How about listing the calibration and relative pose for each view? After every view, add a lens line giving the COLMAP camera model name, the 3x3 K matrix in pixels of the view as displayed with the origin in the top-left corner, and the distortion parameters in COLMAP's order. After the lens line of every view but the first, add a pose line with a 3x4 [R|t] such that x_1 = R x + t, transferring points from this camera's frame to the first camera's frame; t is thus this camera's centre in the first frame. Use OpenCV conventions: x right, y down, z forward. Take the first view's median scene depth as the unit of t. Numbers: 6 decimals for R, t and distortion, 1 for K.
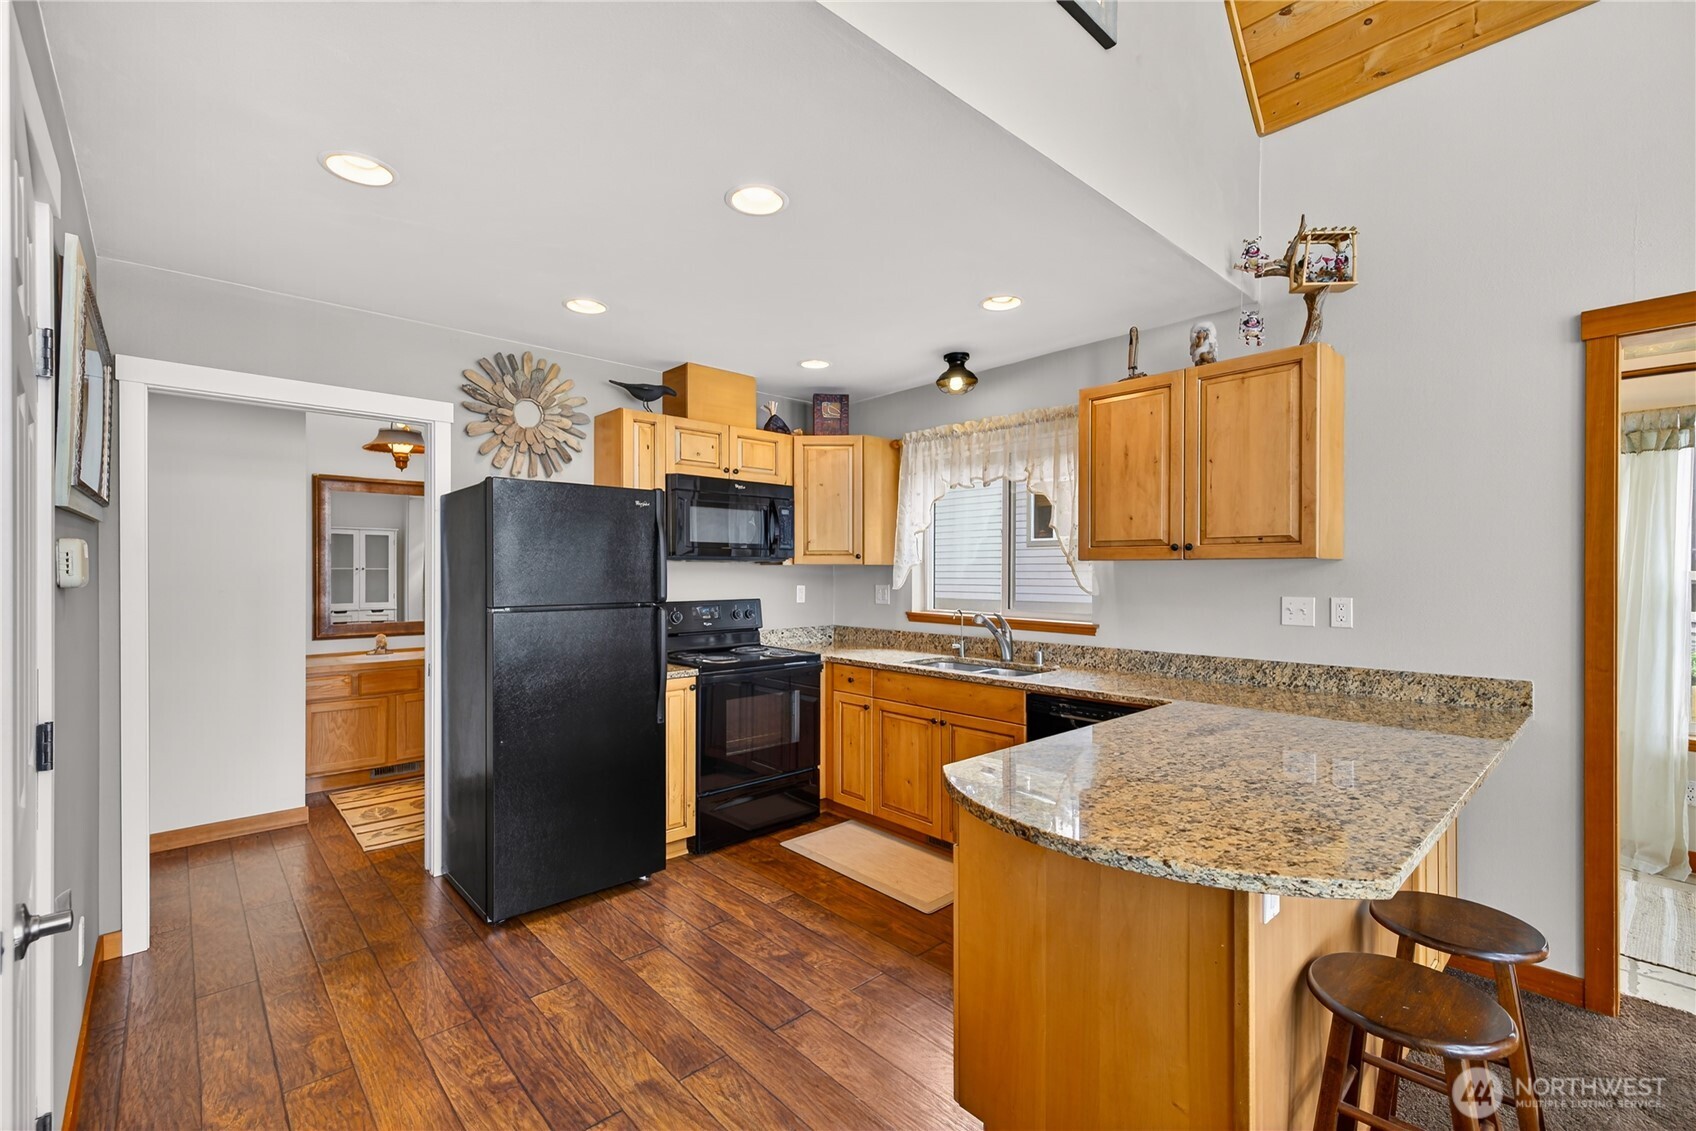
lens RADIAL K [[728.5, 0, 847.8], [0, 728.5, 575.5], [0, 0, 1]] dist [0.008109, -0.000774]
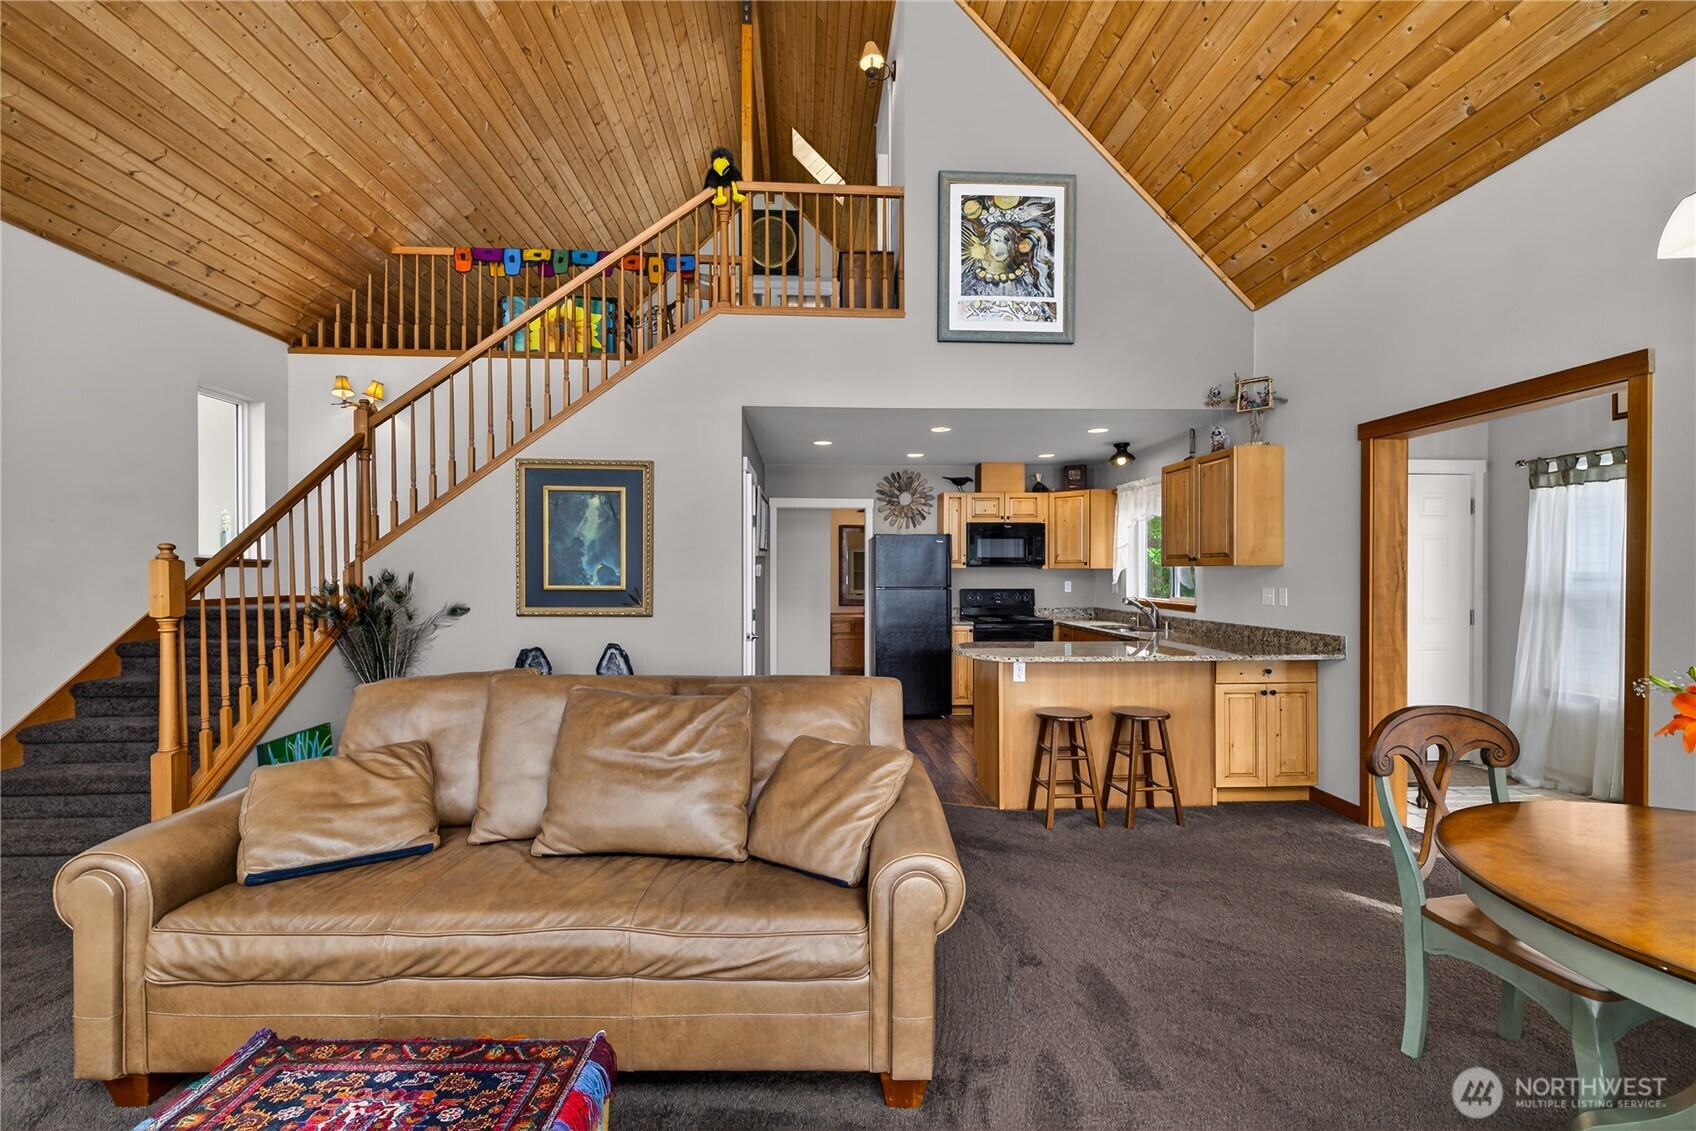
lens RADIAL K [[705.4, 0, 842.1], [0, 705.4, 573.5], [0, 0, 1]] dist [0.006379, -0.000817]
pose [[0.771072, 0.000101, -0.636748, 0.660345], [-0.002803, 0.999991, -0.003235, 0.003221], [0.636742, 0.004279, 0.771065, -0.635960]]
